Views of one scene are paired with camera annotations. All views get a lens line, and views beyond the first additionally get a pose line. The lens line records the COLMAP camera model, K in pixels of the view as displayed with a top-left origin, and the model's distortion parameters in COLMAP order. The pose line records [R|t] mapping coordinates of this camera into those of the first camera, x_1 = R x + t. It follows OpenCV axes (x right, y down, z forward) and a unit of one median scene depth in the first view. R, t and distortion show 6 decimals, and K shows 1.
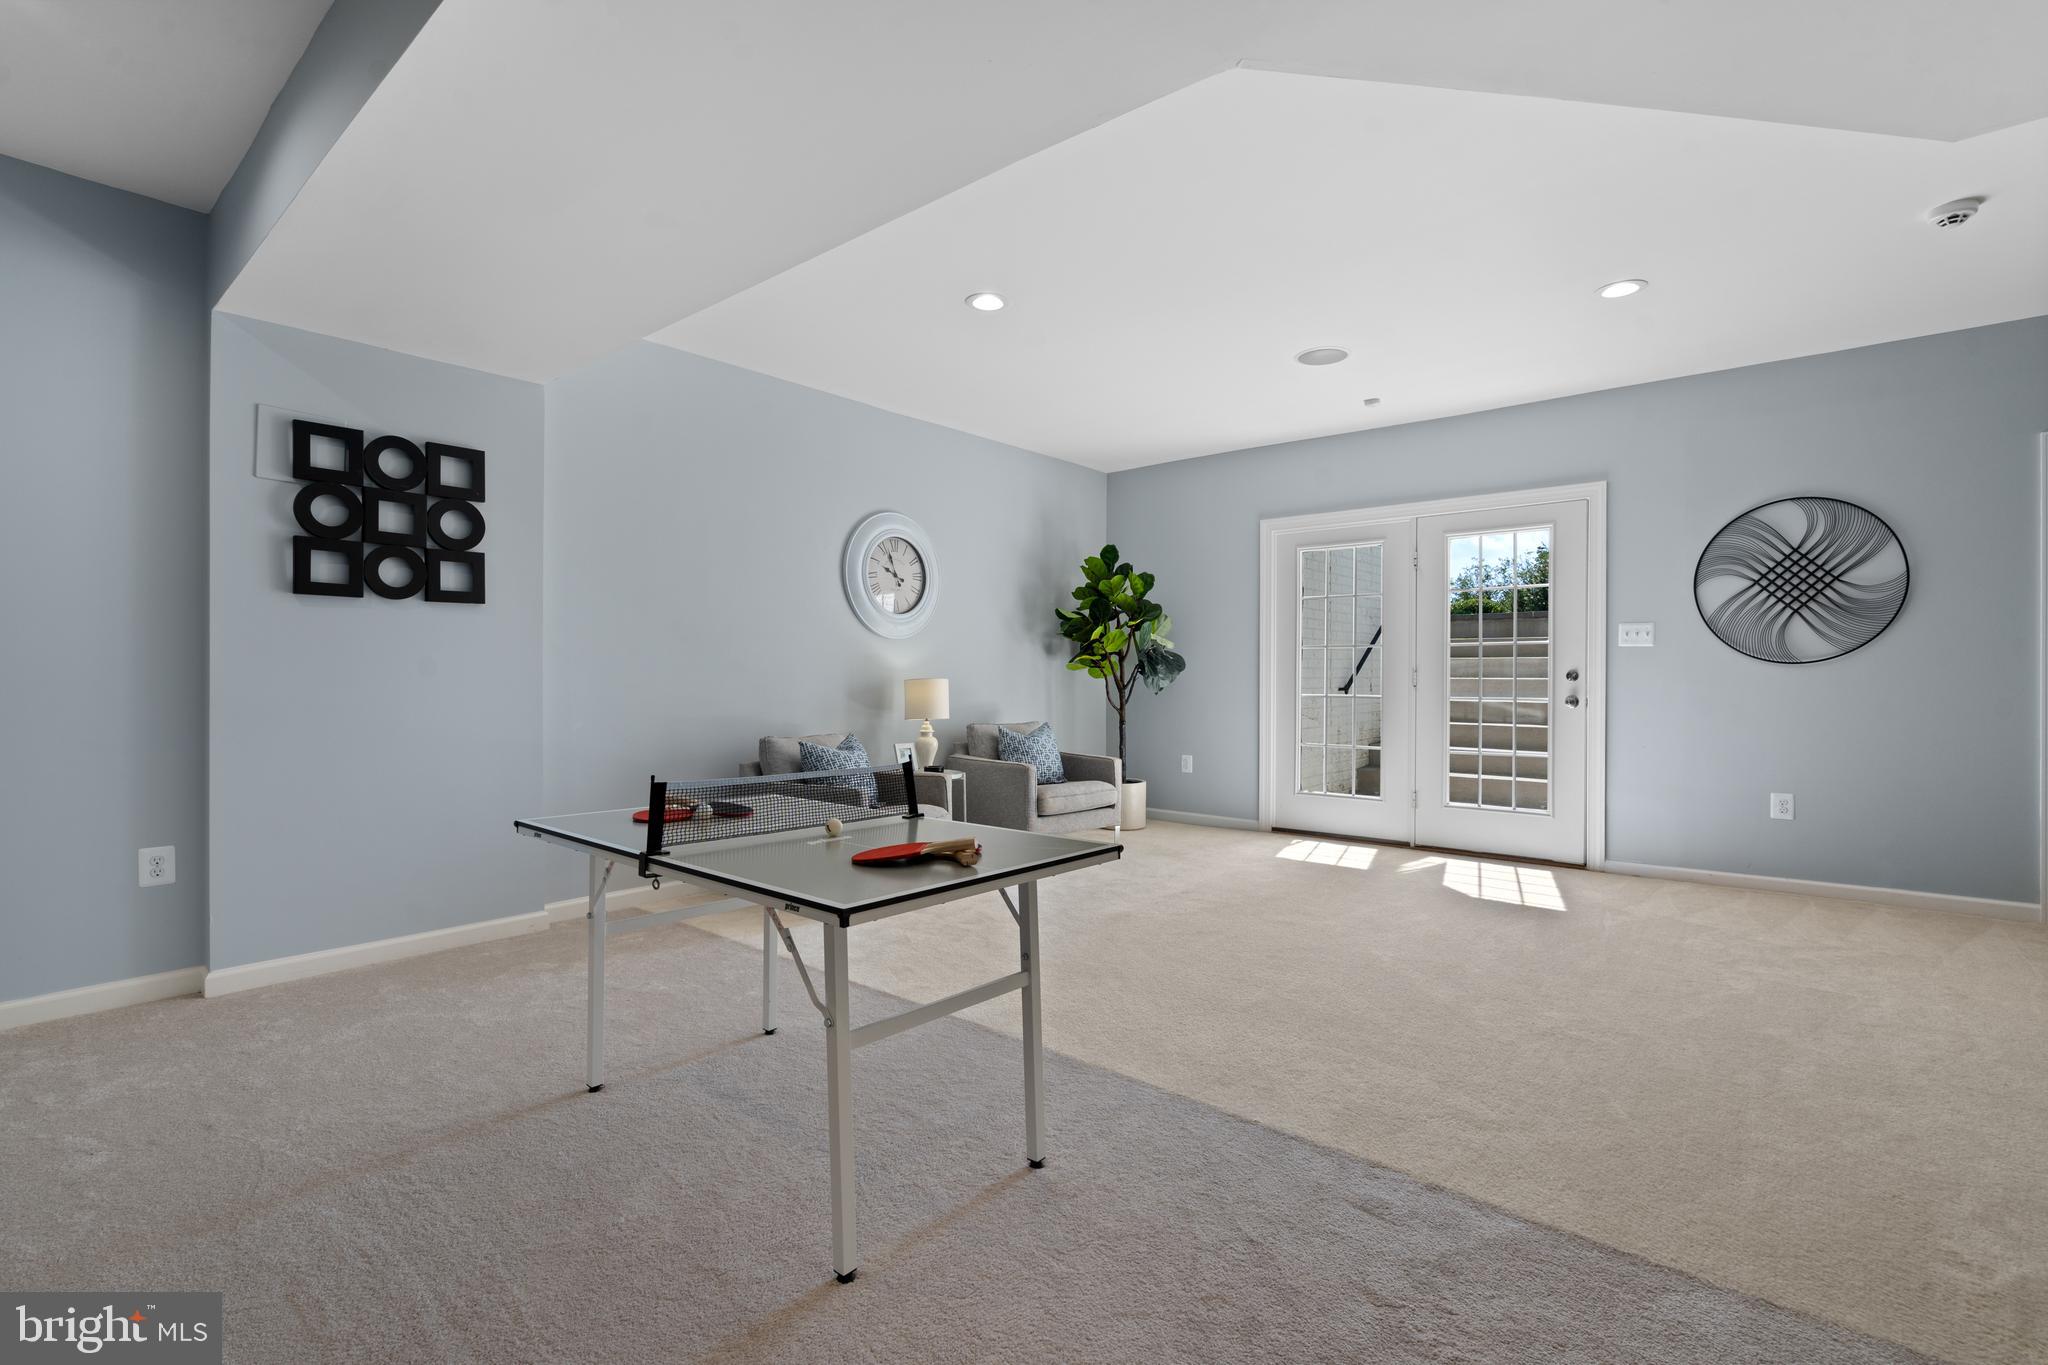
lens RADIAL K [[933.9, 0, 1024.0], [0, 933.9, 682.5], [0, 0, 1]] dist [-0.001201, -0.000158]
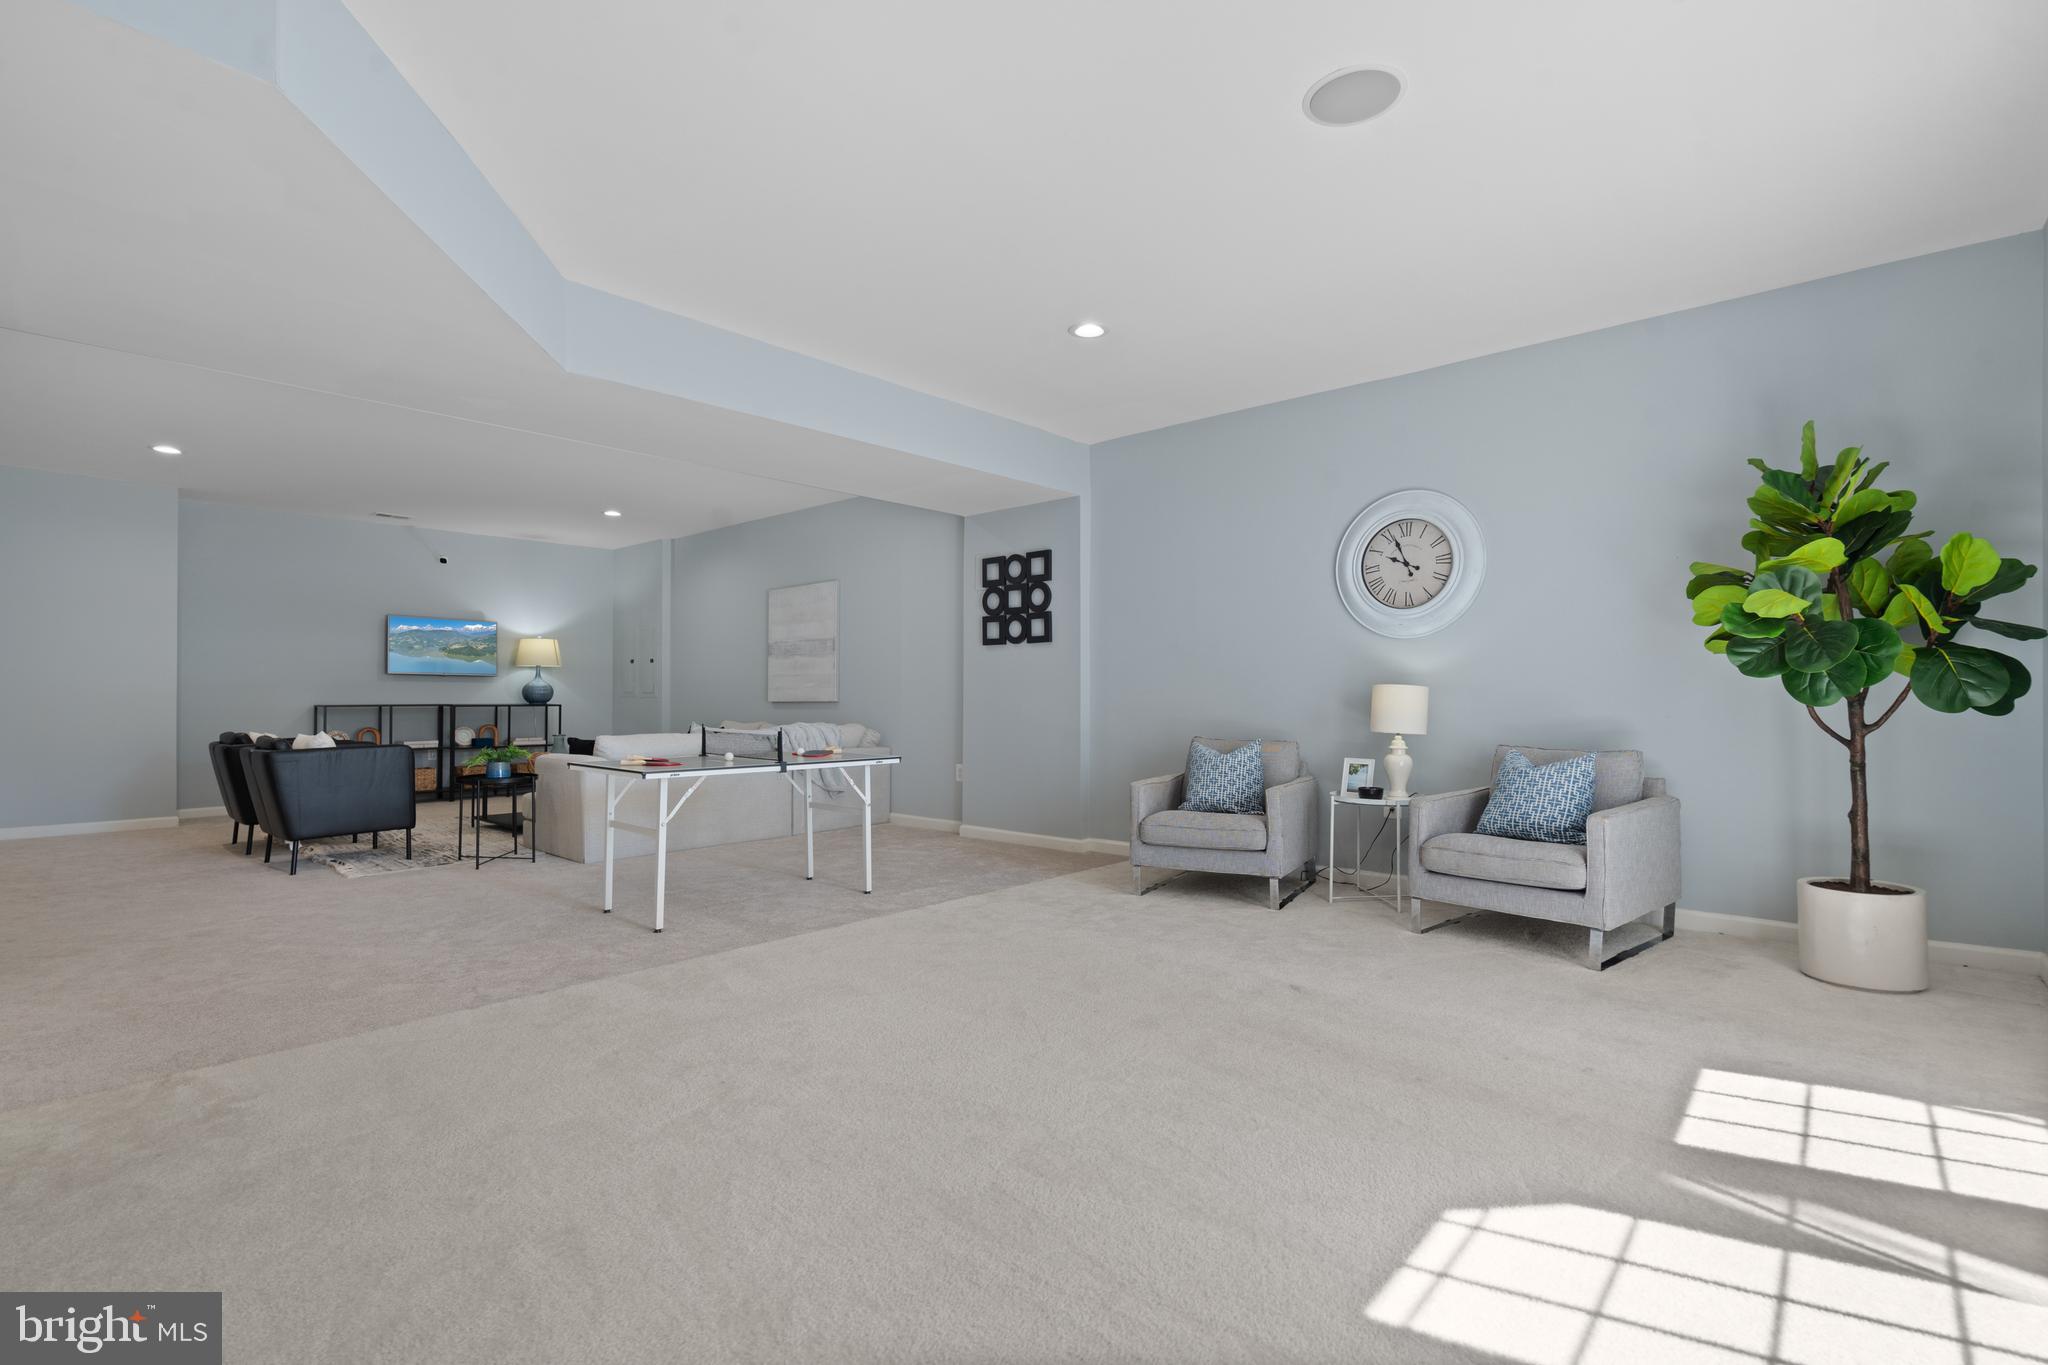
lens RADIAL K [[933.9, 0, 1024.0], [0, 933.9, 682.5], [0, 0, 1]] dist [-0.001201, -0.000158]
pose [[-0.020388, -0.019792, -0.999596, 1.071132], [-0.009358, 0.999764, -0.019604, 0.020115], [0.999748, 0.008955, -0.020568, 0.997823]]
